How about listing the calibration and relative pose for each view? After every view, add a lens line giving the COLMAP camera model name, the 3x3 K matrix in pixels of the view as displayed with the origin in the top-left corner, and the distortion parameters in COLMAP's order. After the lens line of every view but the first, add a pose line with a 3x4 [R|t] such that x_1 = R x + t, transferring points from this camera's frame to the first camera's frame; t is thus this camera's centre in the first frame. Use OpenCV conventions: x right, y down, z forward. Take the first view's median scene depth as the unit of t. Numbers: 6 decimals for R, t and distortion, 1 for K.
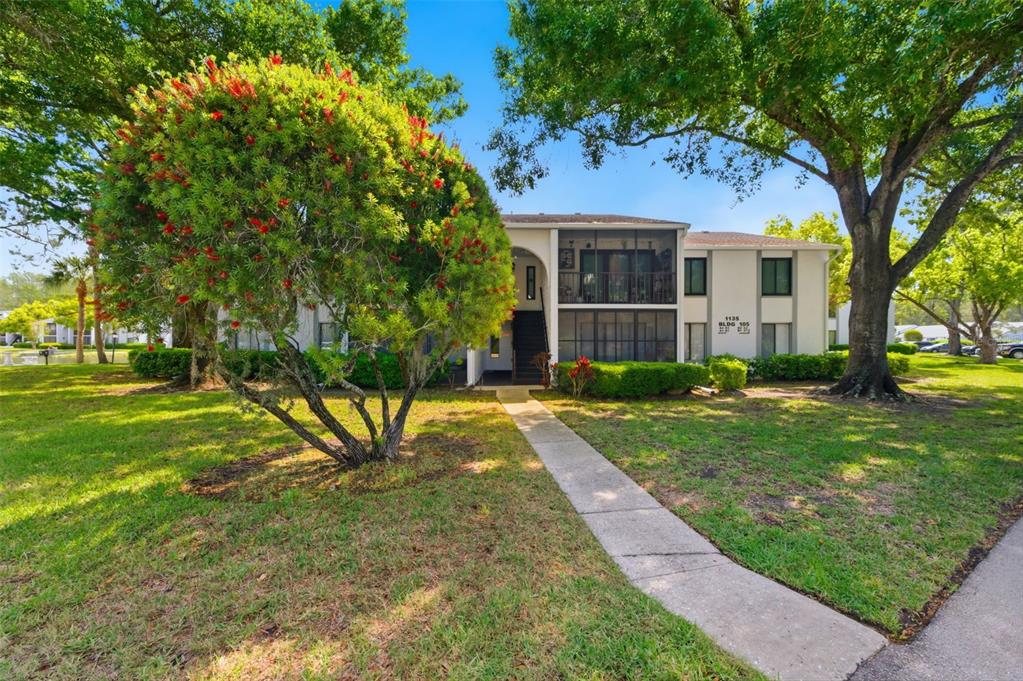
lens RADIAL K [[412.6, 0, 512.5], [0, 412.6, 342.6], [0, 0, 1]] dist [-0.000407, -0.000040]
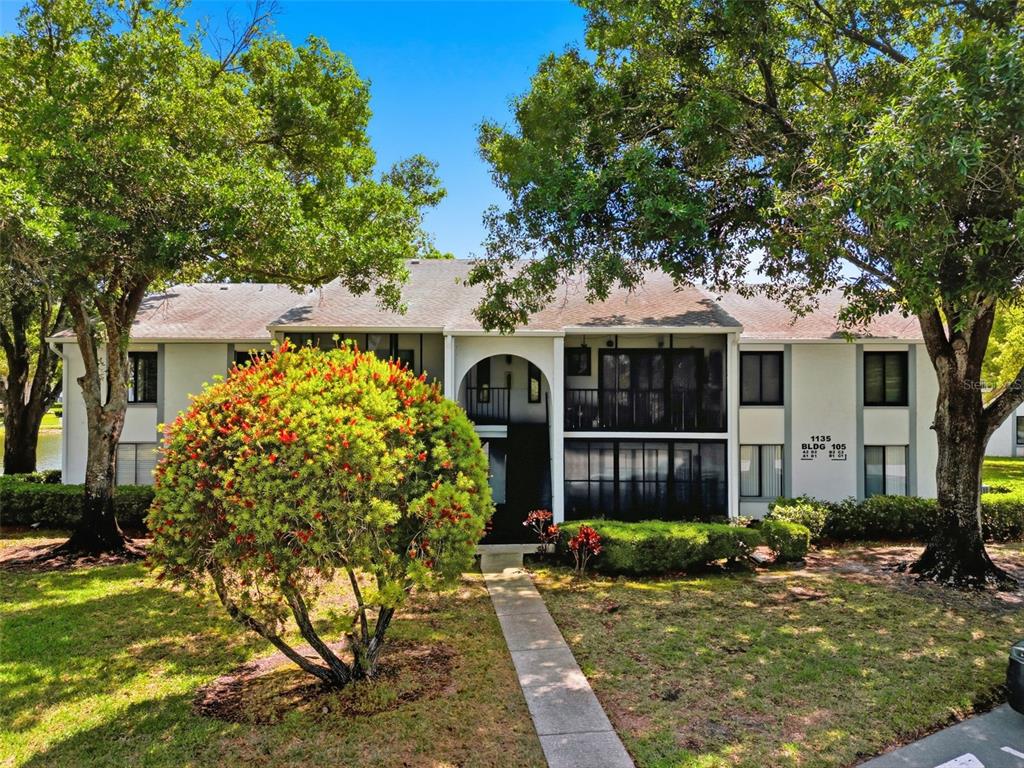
lens RADIAL K [[730.3, 0, 509.8], [0, 730.3, 384.7], [0, 0, 1]] dist [0.070390, -0.054190]
pose [[0.999840, 0.000106, -0.017860, 0.044806], [-0.000399, 0.999865, -0.016409, -0.212552], [0.017856, 0.016414, 0.999706, -0.435313]]
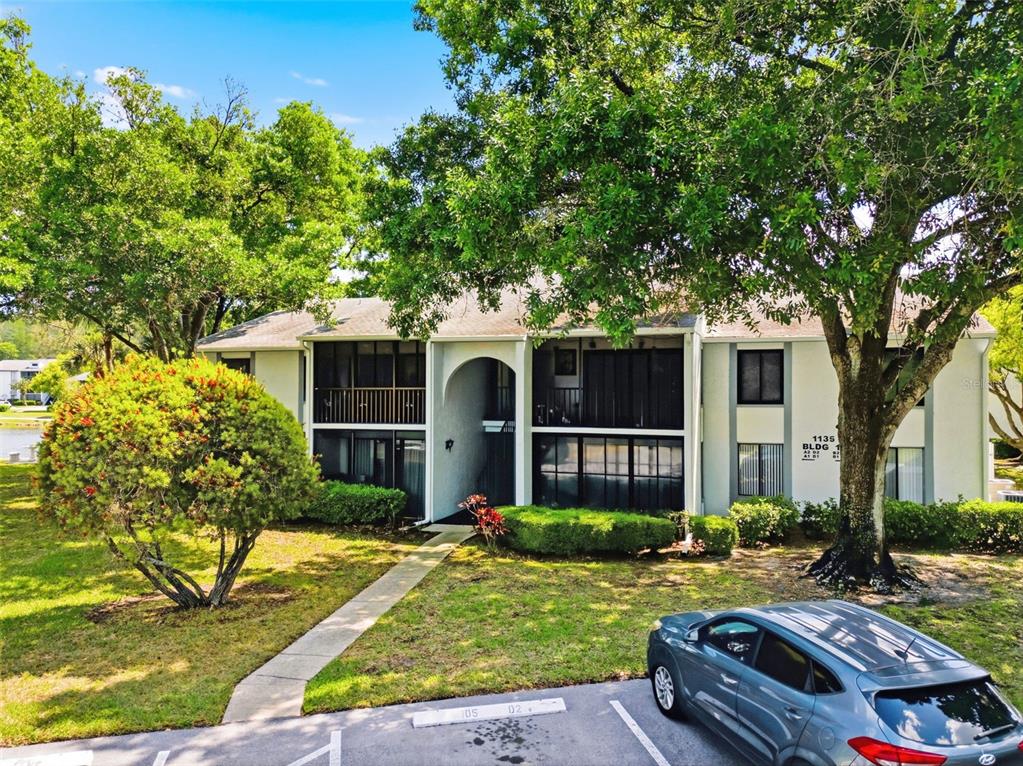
lens RADIAL K [[729.6, 0, 513.7], [0, 729.6, 381.5], [0, 0, 1]] dist [0.070390, -0.054190]
pose [[0.948055, -0.003677, -0.318086, 0.718347], [-0.002360, 0.999824, -0.018591, -0.211800], [0.318099, 0.018376, 0.947879, -0.519680]]
